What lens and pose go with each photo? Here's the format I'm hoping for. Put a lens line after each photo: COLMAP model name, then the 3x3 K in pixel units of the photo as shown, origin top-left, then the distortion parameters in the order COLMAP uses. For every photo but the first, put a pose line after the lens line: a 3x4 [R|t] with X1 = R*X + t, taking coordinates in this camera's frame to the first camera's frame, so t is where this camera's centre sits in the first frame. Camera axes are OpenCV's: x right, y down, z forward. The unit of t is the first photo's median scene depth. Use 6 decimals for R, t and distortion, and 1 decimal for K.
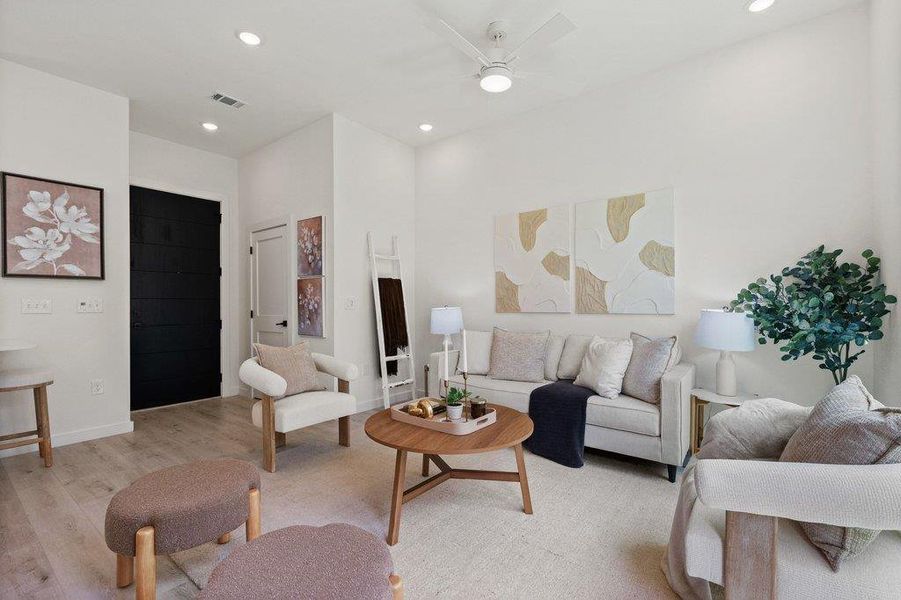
lens RADIAL K [[402.7, 0, 447.9], [0, 402.7, 302.0], [0, 0, 1]] dist [-0.002589, 0.000864]
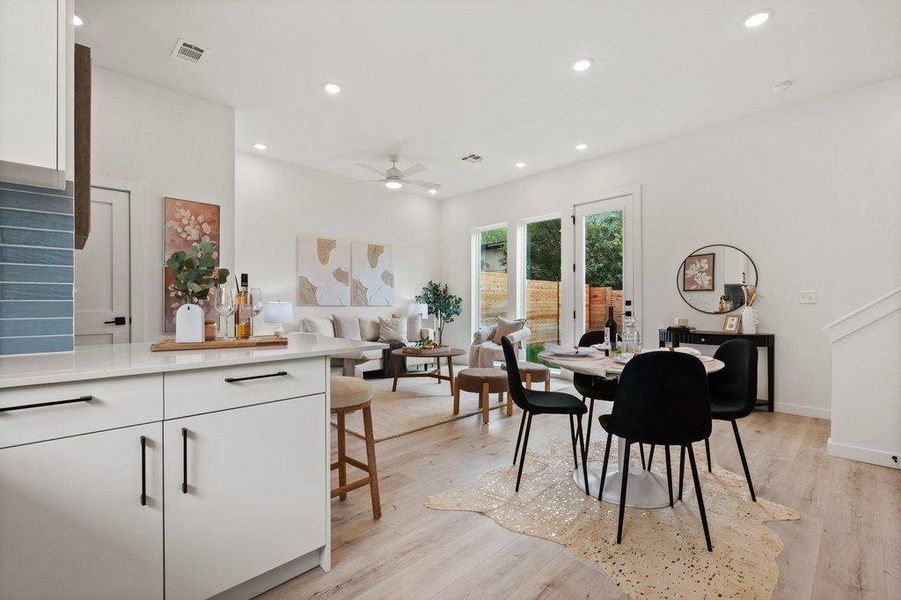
lens RADIAL K [[402.7, 0, 449.0], [0, 402.7, 301.2], [0, 0, 1]] dist [-0.002589, 0.000864]
pose [[0.141500, 0.012853, 0.989855, -1.369135], [-0.006991, 0.999904, -0.011985, 0.027467], [-0.989914, -0.005224, 0.141576, 0.358933]]
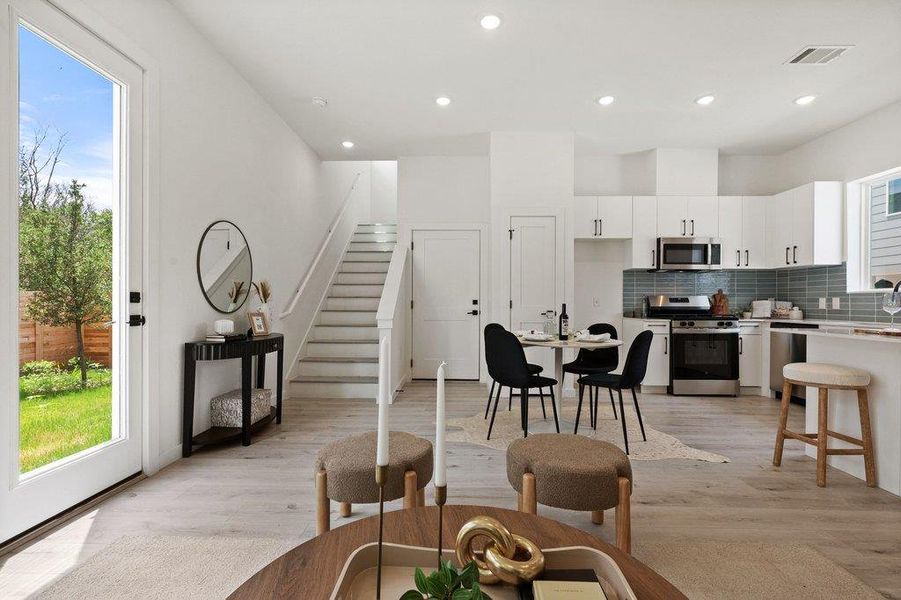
lens RADIAL K [[402.7, 0, 449.9], [0, 402.7, 303.1], [0, 0, 1]] dist [-0.002589, 0.000864]
pose [[-0.801747, 0.003297, -0.597654, 0.123063], [0.003530, 0.999993, 0.000781, 0.023272], [0.597653, -0.001483, -0.801753, 0.777259]]
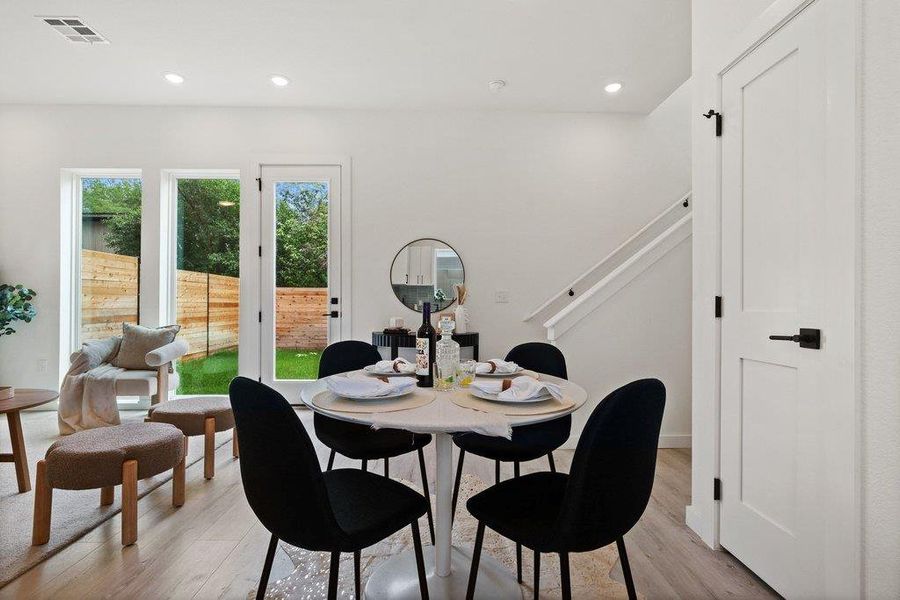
lens RADIAL K [[422.7, 0, 451.3], [0, 422.7, 303.8], [0, 0, 1]] dist [0.002288, -0.002097]
pose [[-0.635032, 0.005940, 0.772463, -0.996372], [-0.003949, 0.999932, -0.010935, 0.032340], [-0.772475, -0.009995, -0.634966, 0.436245]]
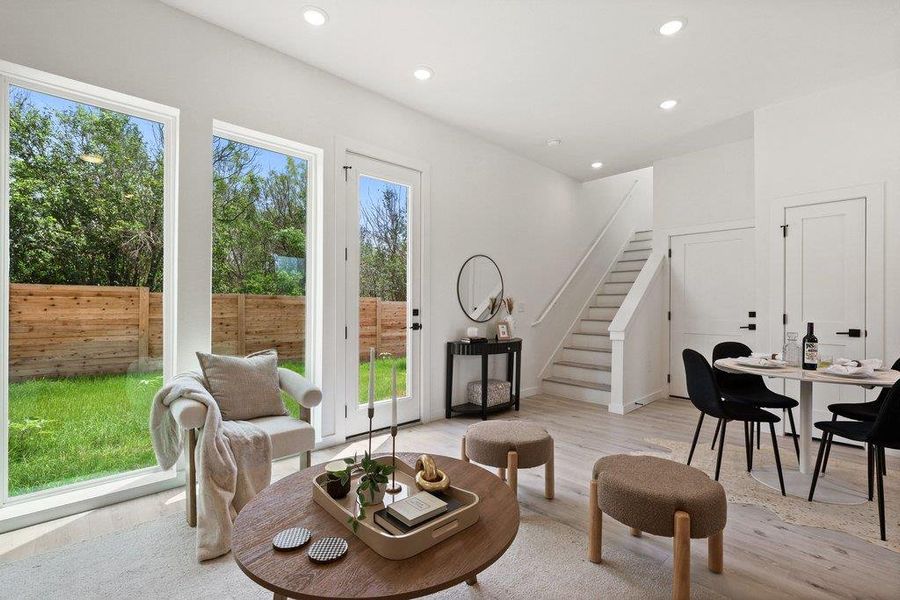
lens RADIAL K [[402.2, 0, 447.6], [0, 402.2, 303.4], [0, 0, 1]] dist [-0.002589, 0.000864]
pose [[-0.987665, 0.002354, 0.156563, -0.115133], [0.001033, 0.999963, -0.008520, -0.002712], [-0.156578, -0.008254, -0.987631, 1.000730]]
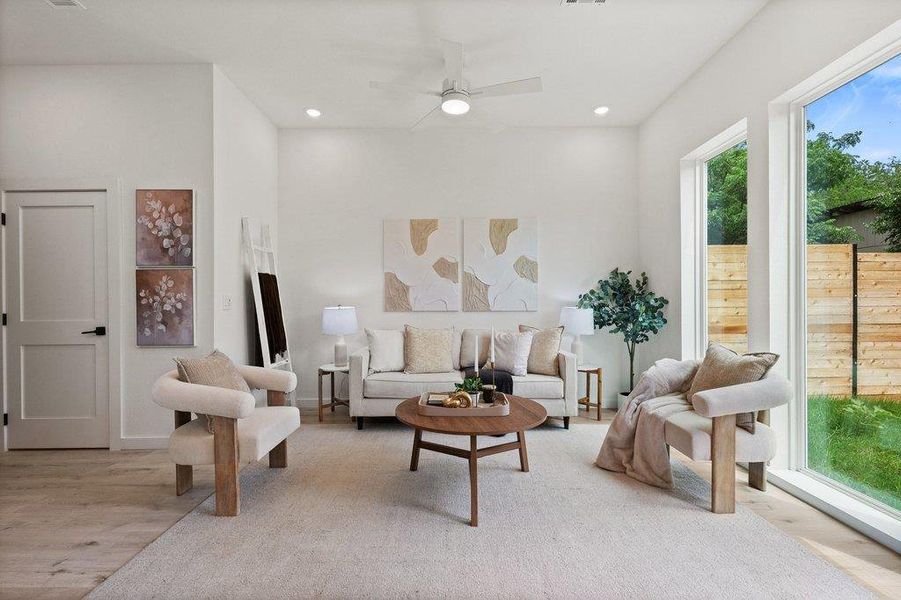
lens RADIAL K [[402.7, 0, 449.3], [0, 402.7, 299.8], [0, 0, 1]] dist [-0.002589, 0.000864]
pose [[0.791754, 0.005681, 0.610814, -0.451538], [-0.003917, 0.999983, -0.004223, -0.000405], [-0.610827, 0.000952, 0.791763, 0.093826]]
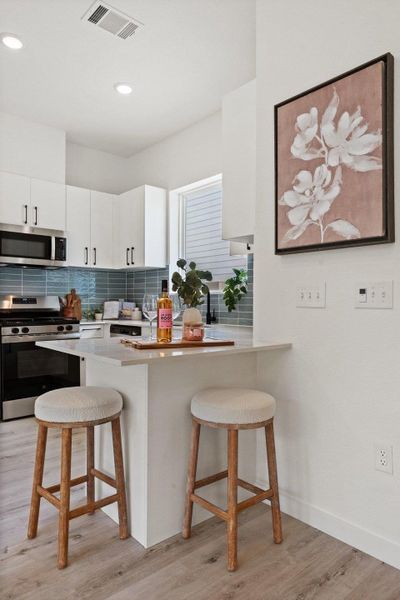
lens RADIAL K [[390.0, 0, 203.2], [0, 390.0, 303.3], [0, 0, 1]] dist [-0.008883, -0.000986]
pose [[-0.181527, 0.009741, -0.983338, -0.351250], [0.002981, 0.999952, 0.009355, 0.014173], [0.983381, -0.001233, -0.181547, 0.857428]]
